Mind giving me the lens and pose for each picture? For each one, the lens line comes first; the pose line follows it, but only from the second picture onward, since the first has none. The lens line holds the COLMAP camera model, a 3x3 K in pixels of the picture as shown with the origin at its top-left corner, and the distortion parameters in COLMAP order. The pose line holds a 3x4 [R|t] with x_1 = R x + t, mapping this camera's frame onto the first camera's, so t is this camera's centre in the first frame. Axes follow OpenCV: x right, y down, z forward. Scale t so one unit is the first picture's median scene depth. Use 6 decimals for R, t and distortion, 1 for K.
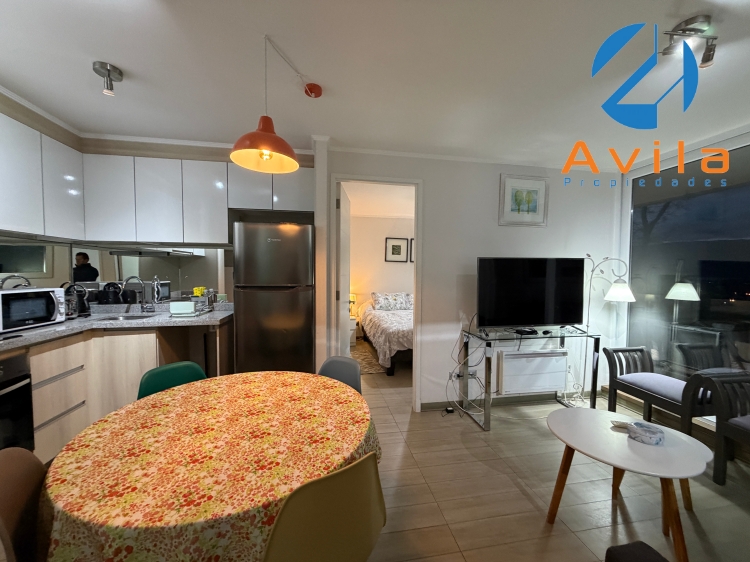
lens RADIAL K [[297.4, 0, 374.1], [0, 297.4, 282.9], [0, 0, 1]] dist [0.001512, -0.000232]
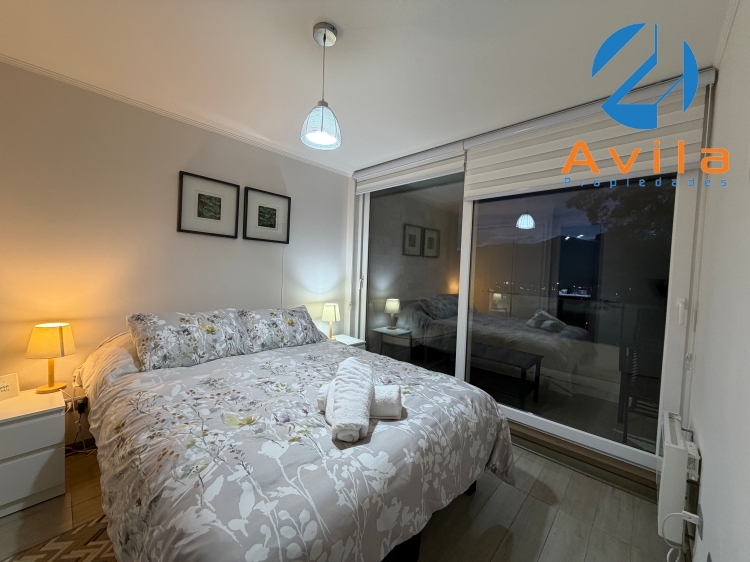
lens RADIAL K [[297.4, 0, 374.1], [0, 297.4, 282.2], [0, 0, 1]] dist [0.001512, -0.000232]
pose [[0.803611, -0.001569, 0.595153, 0.024059], [-0.010190, 0.999814, 0.016394, -0.028206], [-0.595068, -0.019239, 0.803445, 1.141876]]
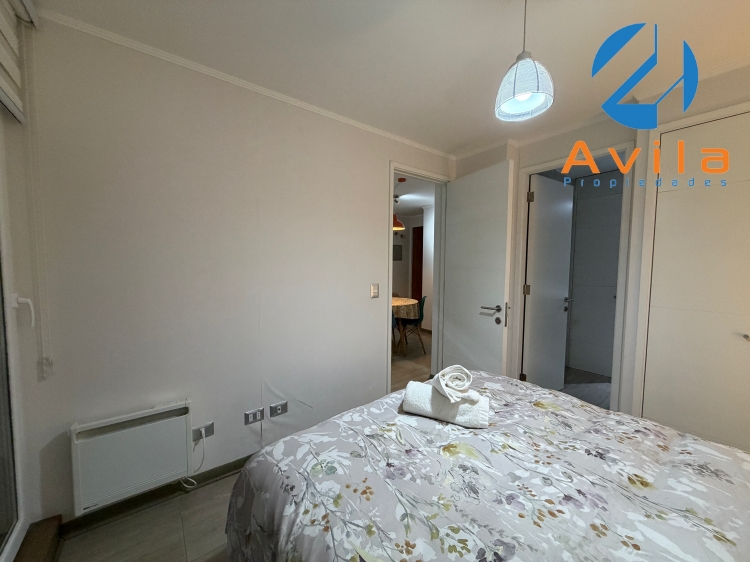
lens RADIAL K [[297.4, 0, 373.4], [0, 297.4, 282.6], [0, 0, 1]] dist [0.001512, -0.000232]
pose [[-0.891215, 0.015152, -0.453327, 0.647071], [-0.028582, 0.995580, 0.089466, -0.066947], [0.452679, 0.092691, -0.886843, 1.939733]]
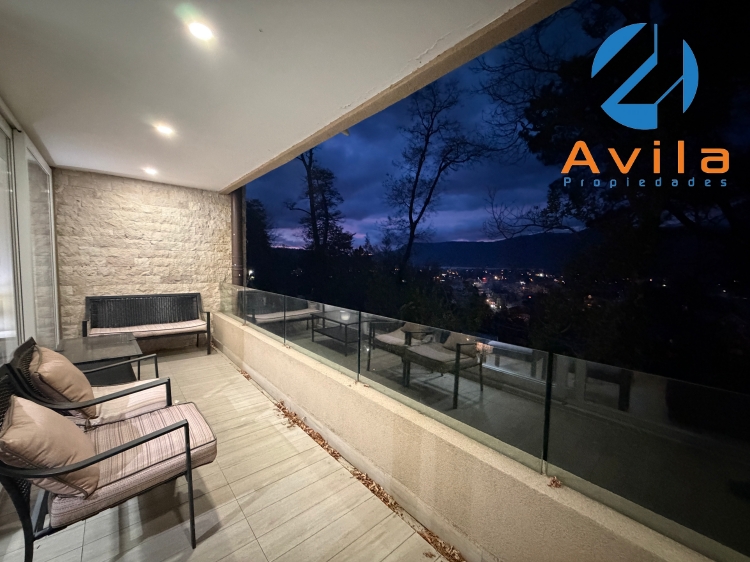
lens RADIAL K [[297.4, 0, 373.9], [0, 297.4, 282.0], [0, 0, 1]] dist [0.001512, -0.000232]
pose [[0.857079, -0.023190, 0.514664, 1.338646], [0.006588, 0.999398, 0.034060, -0.014384], [-0.515144, -0.025801, 0.856715, 0.388224]]
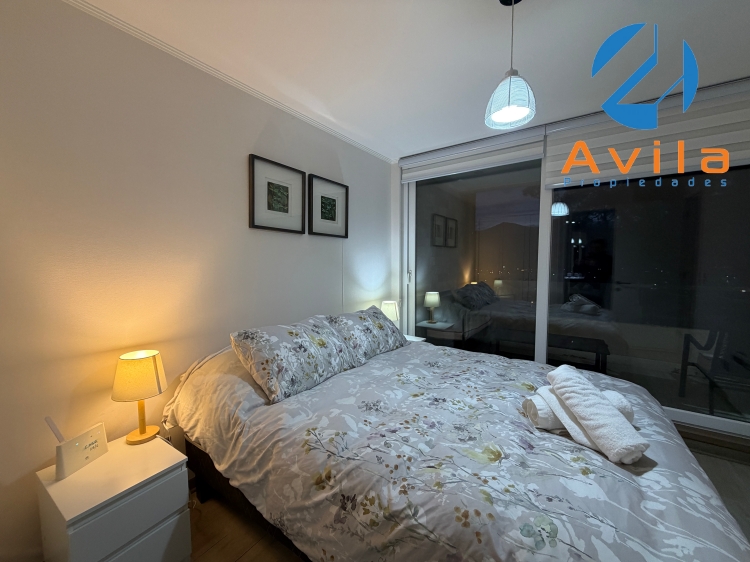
lens RADIAL K [[297.4, 0, 375.0], [0, 297.4, 282.4], [0, 0, 1]] dist [0.001512, -0.000232]
pose [[0.708901, -0.059186, 0.702820, -0.222572], [0.034114, 0.998184, 0.049650, -0.048981], [-0.704482, -0.011221, 0.709633, 1.457666]]
